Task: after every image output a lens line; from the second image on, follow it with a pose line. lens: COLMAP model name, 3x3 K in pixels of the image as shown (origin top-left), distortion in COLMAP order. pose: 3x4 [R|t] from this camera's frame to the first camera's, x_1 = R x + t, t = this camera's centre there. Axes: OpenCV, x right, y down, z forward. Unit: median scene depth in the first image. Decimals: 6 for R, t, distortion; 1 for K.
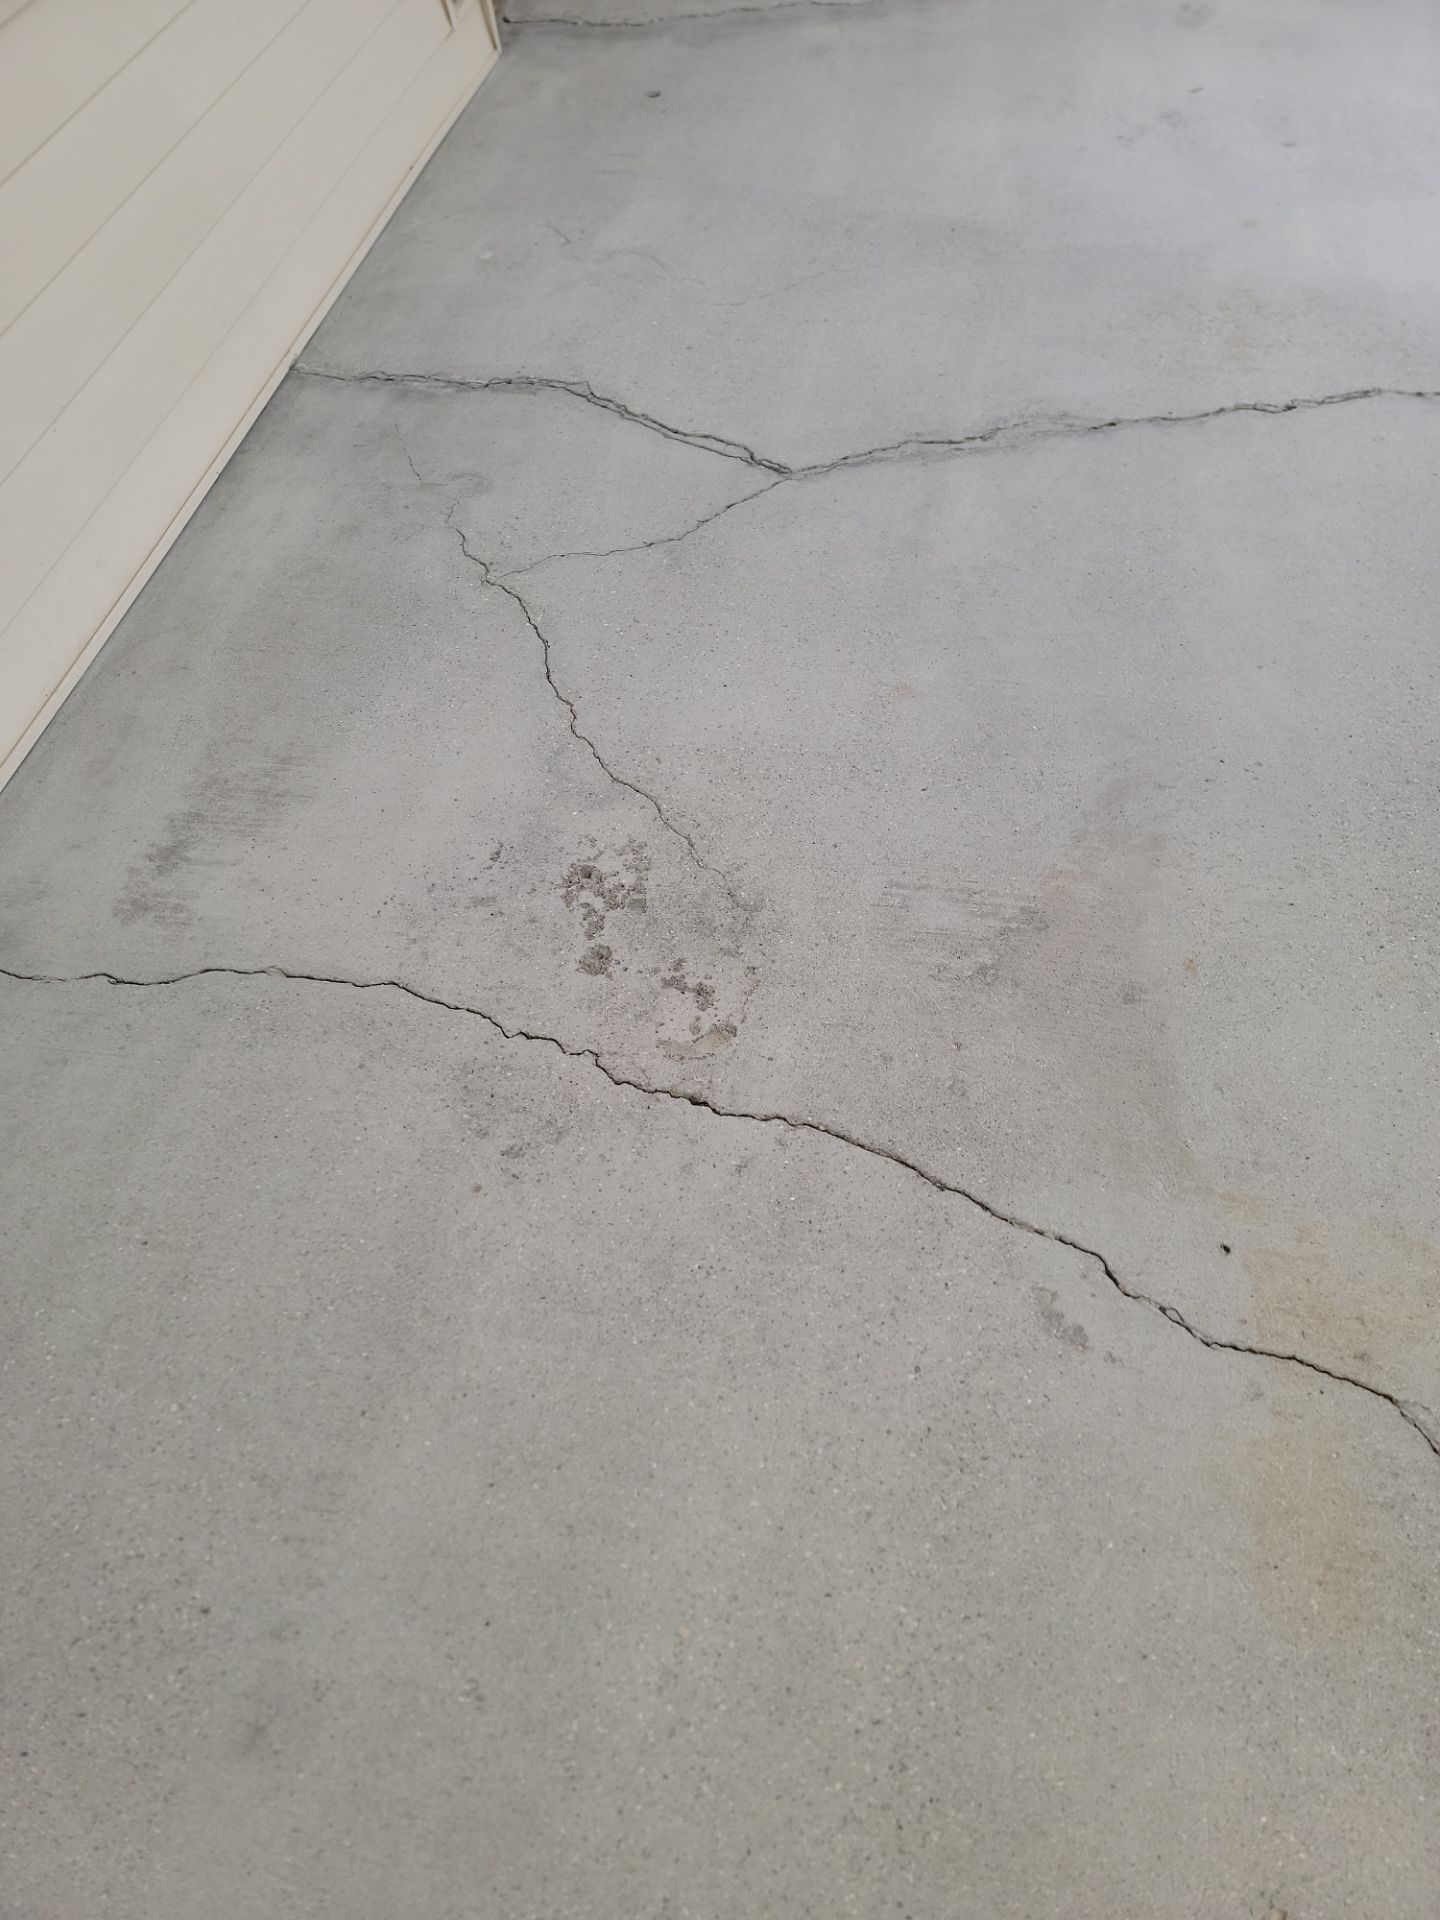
lens RADIAL K [[1391.3, 0, 720.0], [0, 1391.3, 960.0], [0, 0, 1]] dist [0.092588, -0.082829]
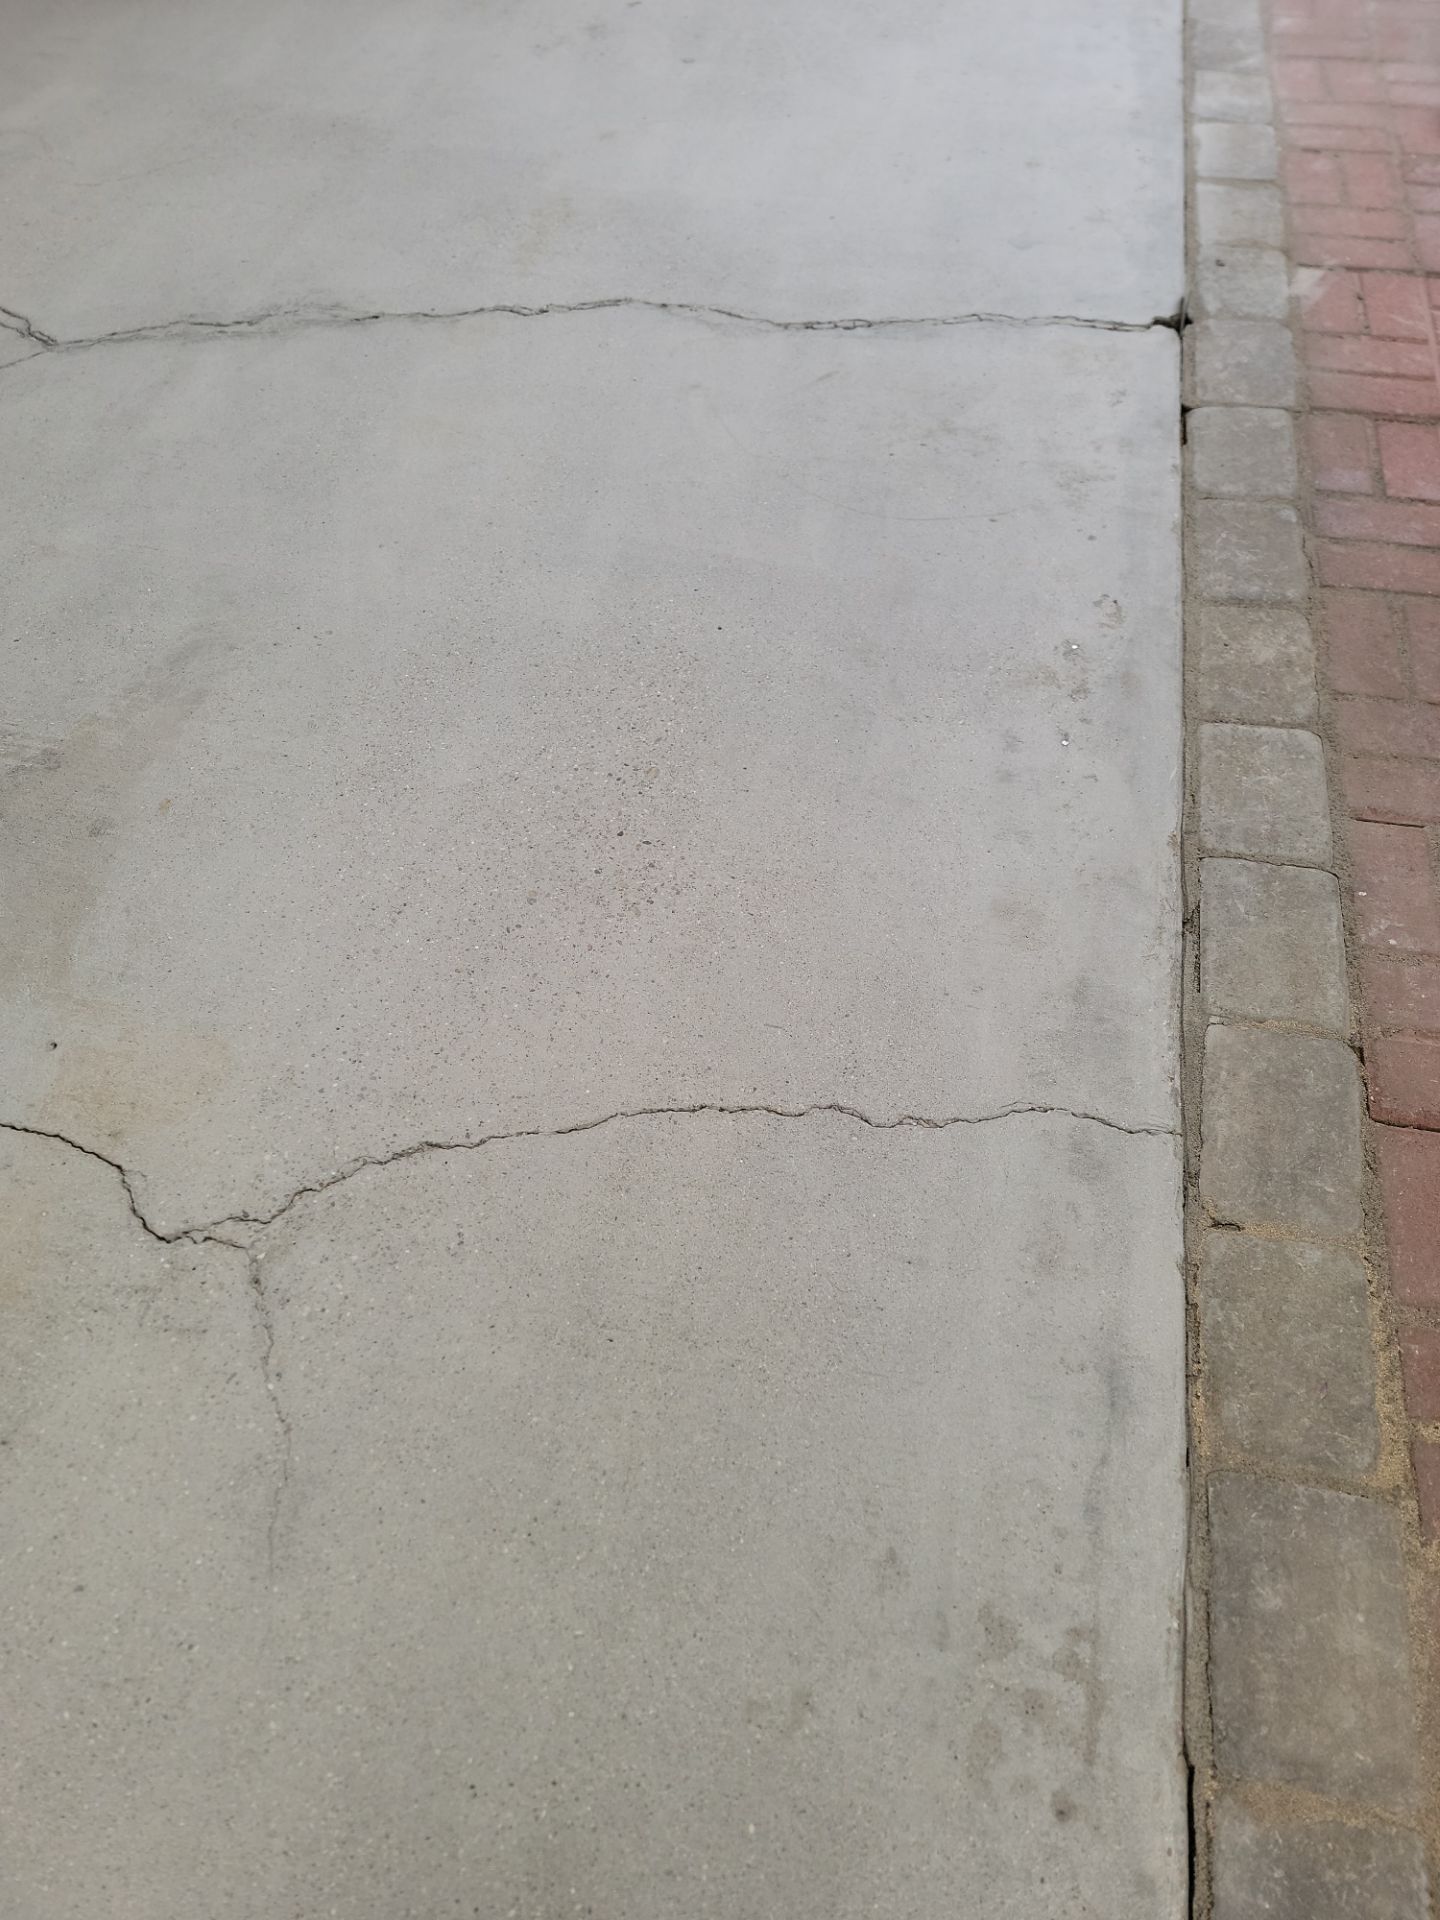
lens RADIAL K [[1391.3, 0, 720.0], [0, 1391.3, 960.0], [0, 0, 1]] dist [0.092588, -0.082829]
pose [[0.999274, 0.031344, 0.021658, 0.529200], [-0.032173, 0.998718, 0.039069, 0.047820], [-0.020405, -0.039738, 0.999002, -0.073480]]
